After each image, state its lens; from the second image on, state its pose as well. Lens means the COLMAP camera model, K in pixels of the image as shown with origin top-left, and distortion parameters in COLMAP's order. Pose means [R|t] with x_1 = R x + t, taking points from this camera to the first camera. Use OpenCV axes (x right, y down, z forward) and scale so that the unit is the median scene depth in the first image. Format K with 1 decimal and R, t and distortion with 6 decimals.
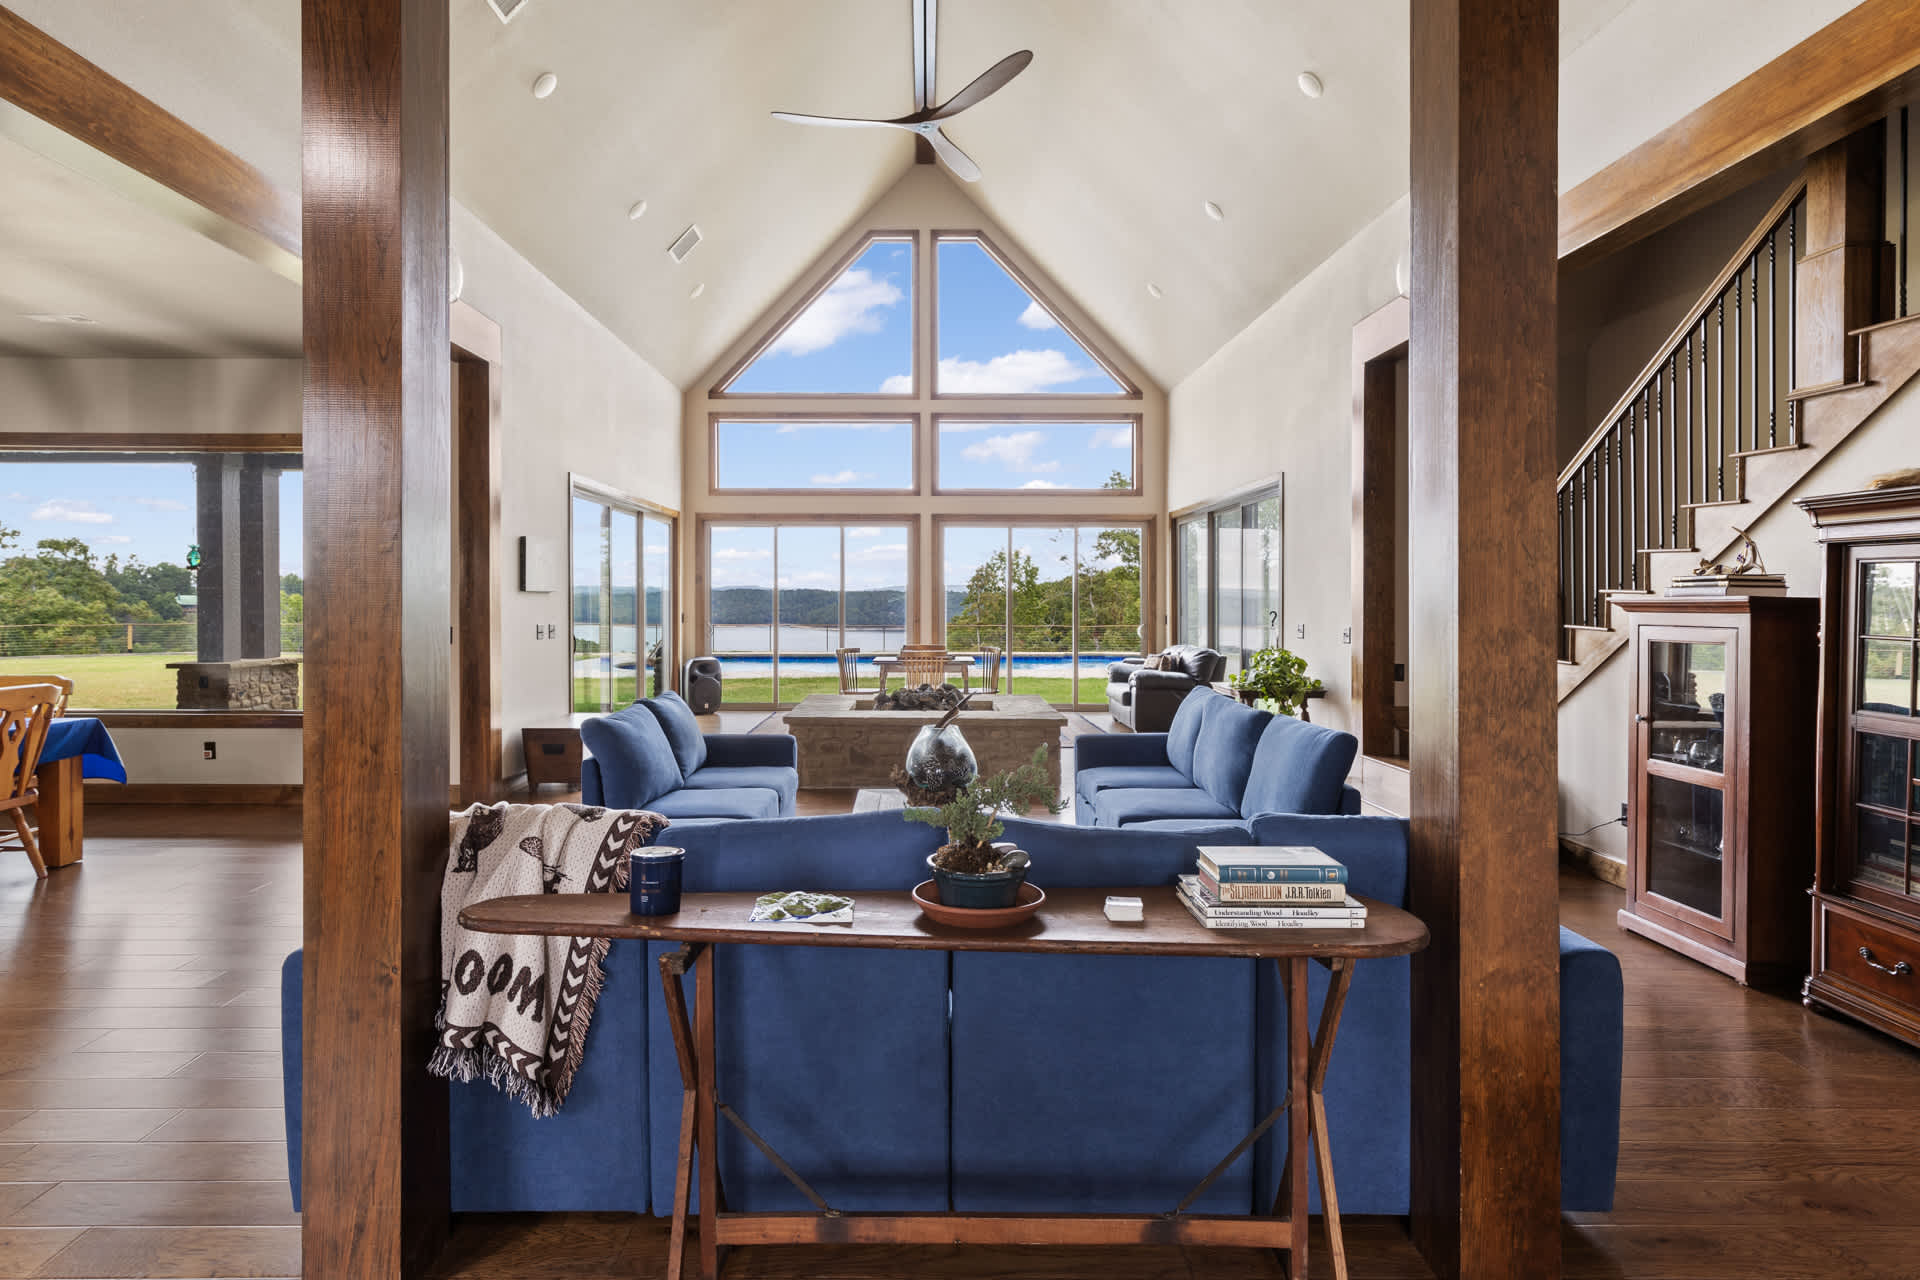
lens RADIAL K [[966.6, 0, 960.5], [0, 966.6, 604.0], [0, 0, 1]] dist [0.001247, -0.000012]
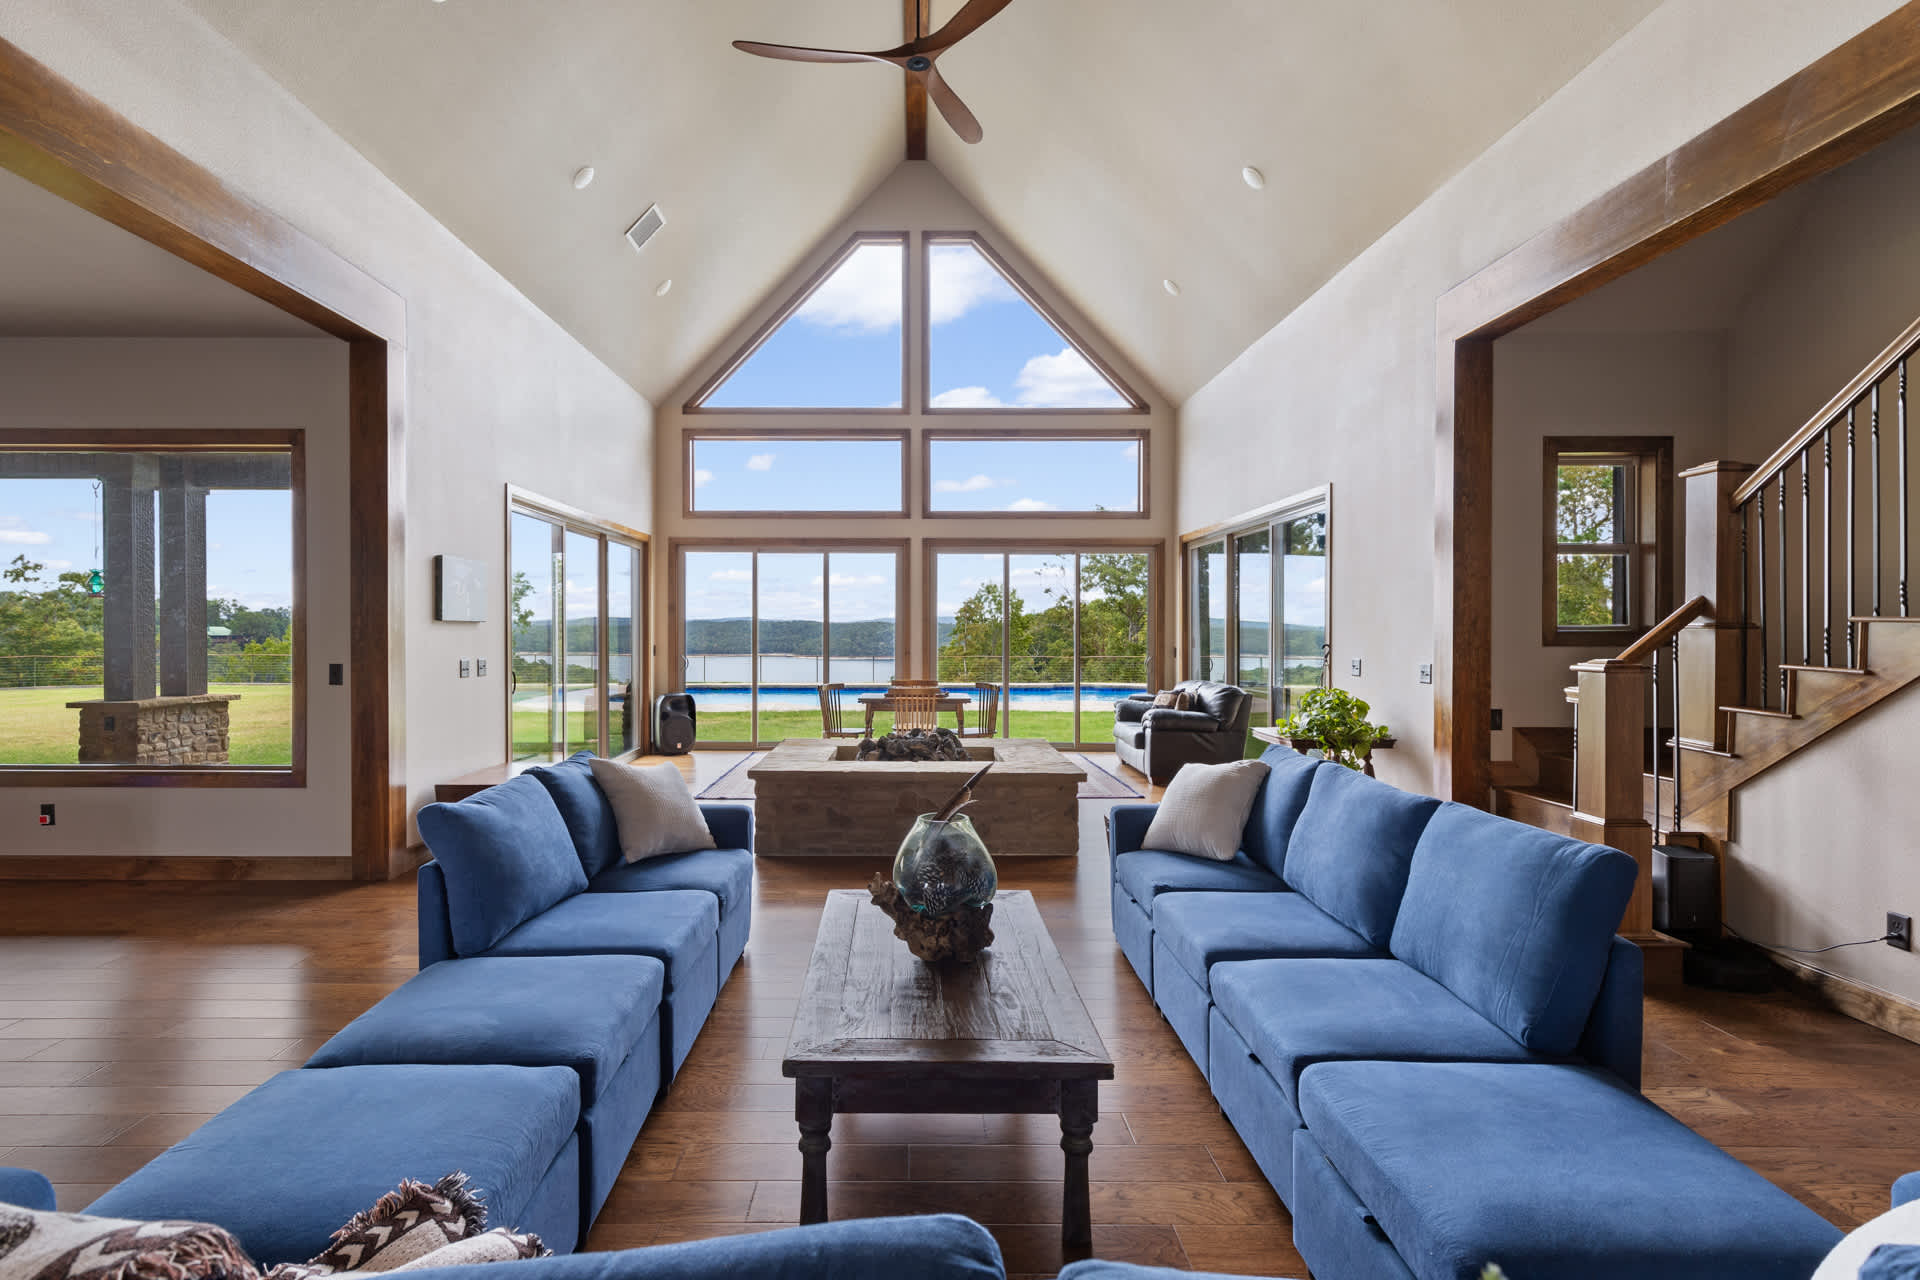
lens RADIAL K [[921.0, 0, 903.8], [0, 921.0, 638.8], [0, 0, 1]] dist [0.000311, -0.000412]
pose [[0.998862, 0.000351, -0.047695, -0.006299], [-0.000143, 0.999990, 0.004361, -0.000728], [0.047696, -0.004350, 0.998852, 0.127045]]
